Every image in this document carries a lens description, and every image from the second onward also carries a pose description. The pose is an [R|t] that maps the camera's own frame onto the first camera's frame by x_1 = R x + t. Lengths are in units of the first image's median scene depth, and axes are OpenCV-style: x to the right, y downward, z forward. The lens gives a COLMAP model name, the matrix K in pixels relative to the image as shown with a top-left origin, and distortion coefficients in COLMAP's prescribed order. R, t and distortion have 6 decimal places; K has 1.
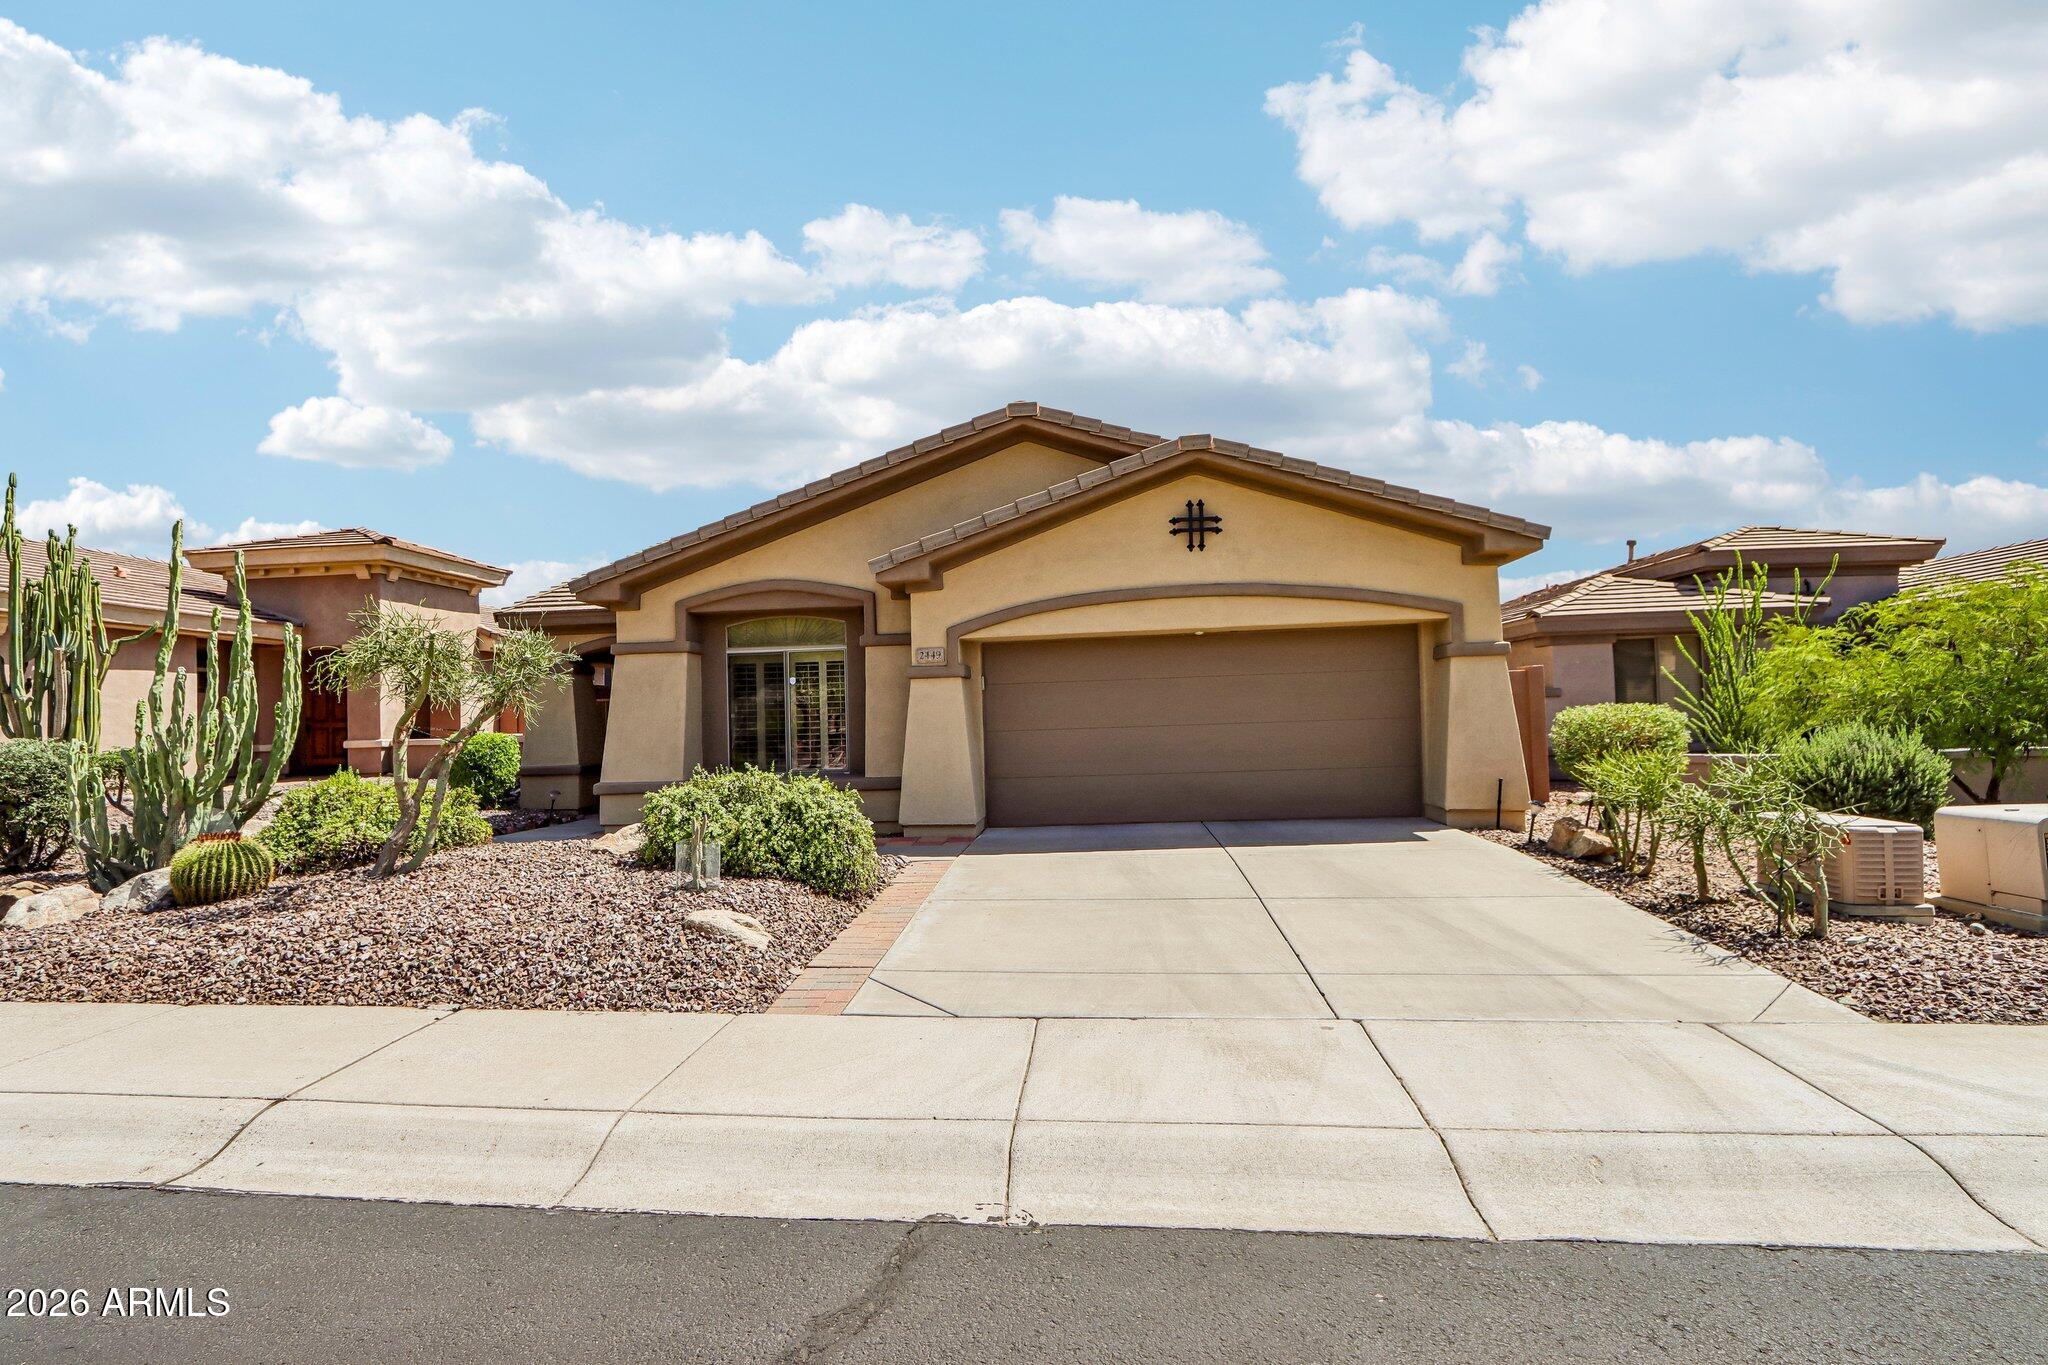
lens RADIAL K [[1106.2, 0, 1025.0], [0, 1106.2, 687.3], [0, 0, 1]] dist [-0.017173, 0.002198]
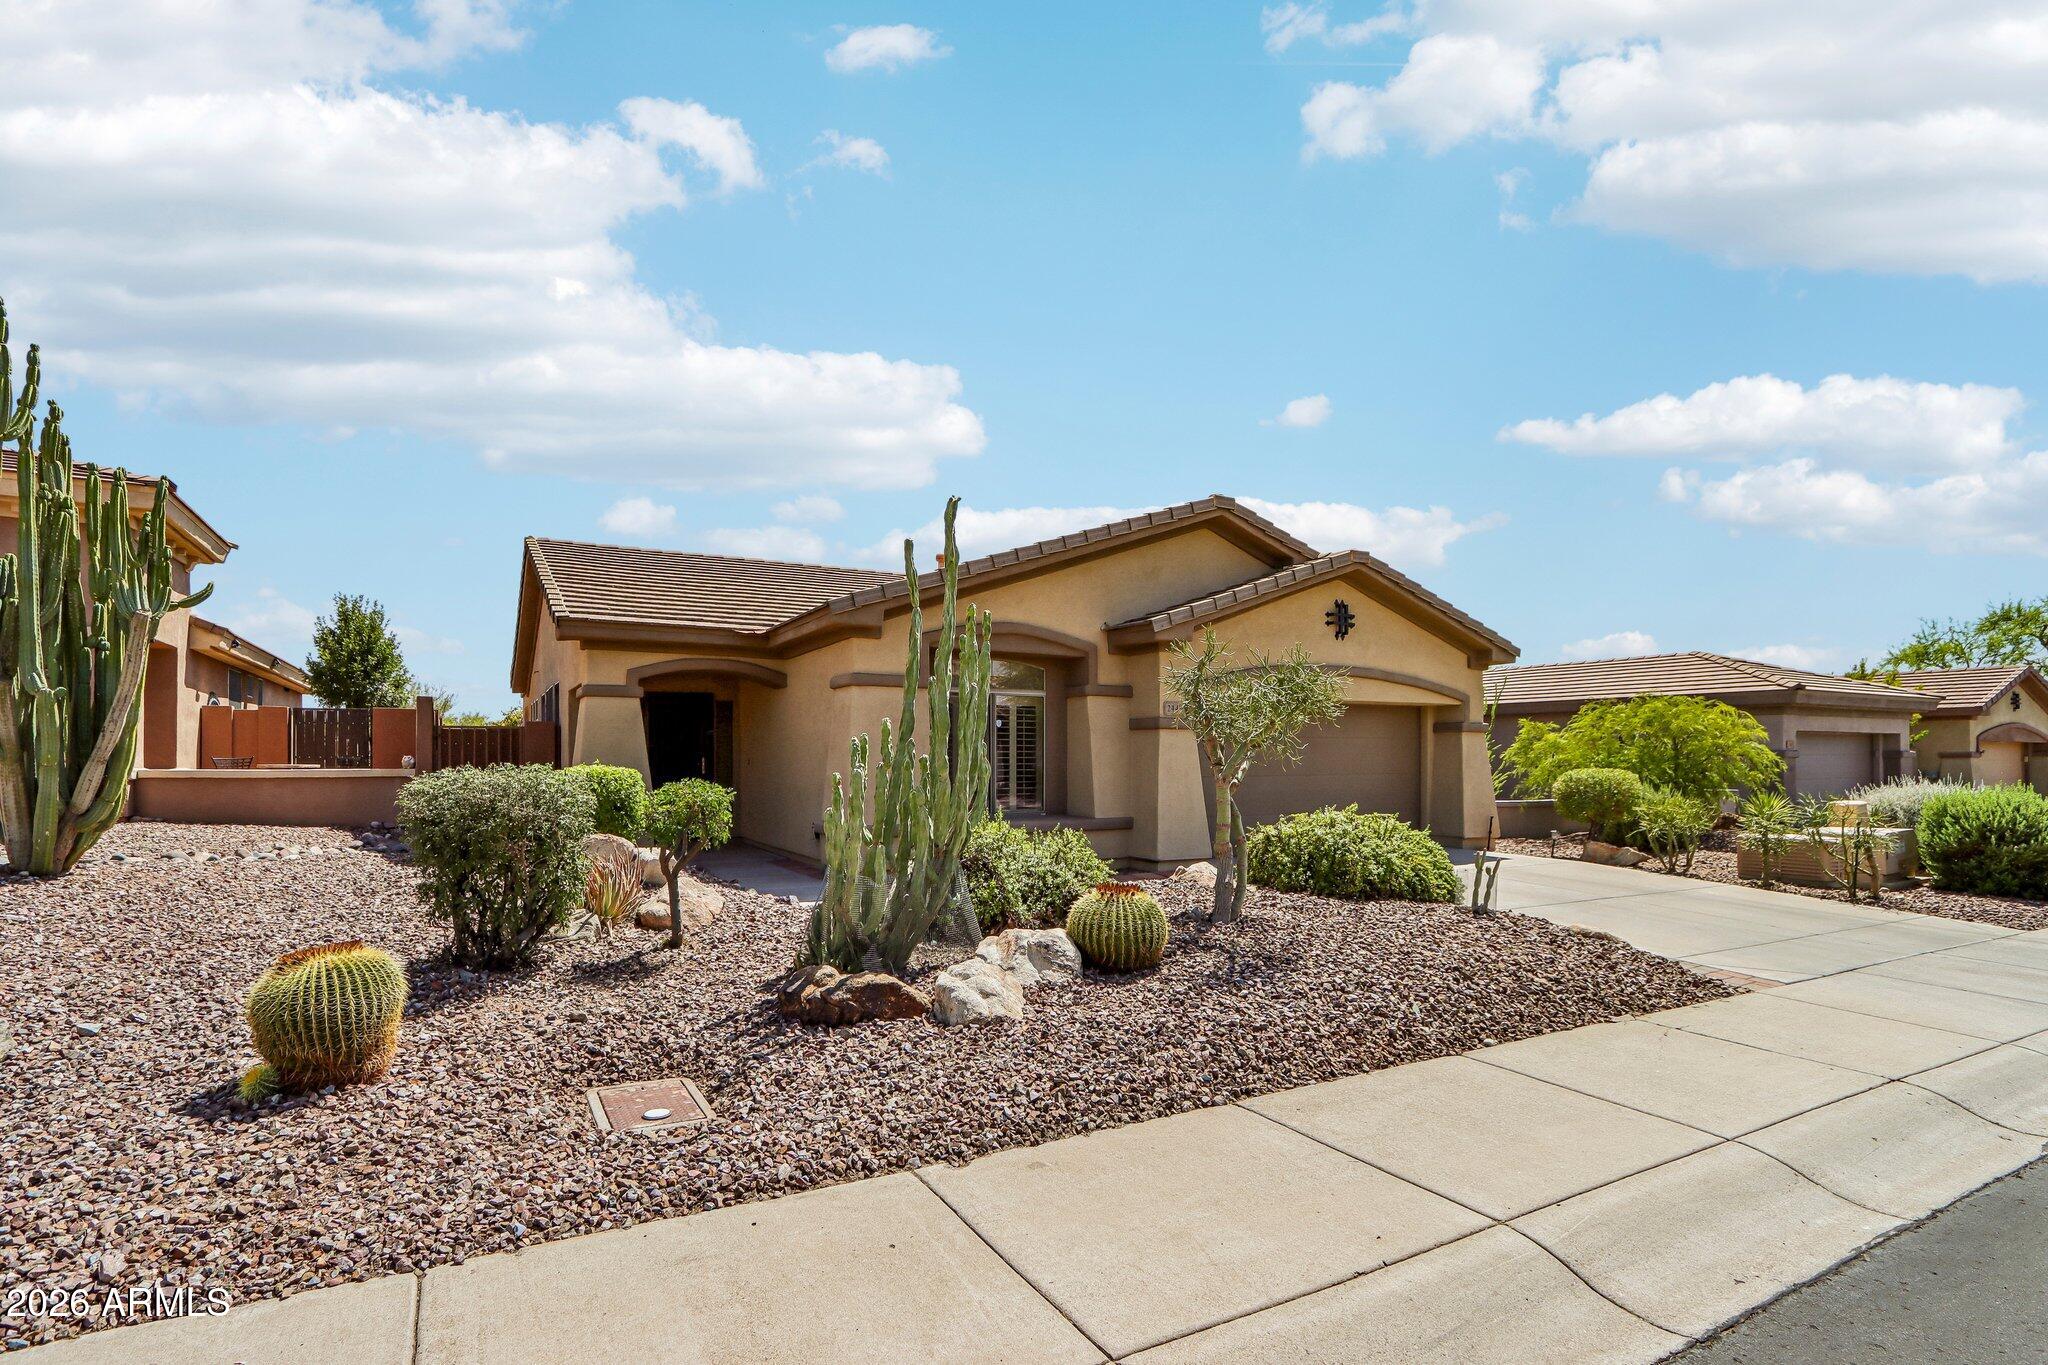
lens RADIAL K [[996.8, 0, 1017.3], [0, 996.8, 739.3], [0, 0, 1]] dist [-0.015155, -0.005998]
pose [[0.814223, 0.040954, 0.579106, -0.844862], [-0.040770, 0.999080, -0.013331, 0.023371], [-0.579119, -0.012756, 0.815143, 0.284189]]
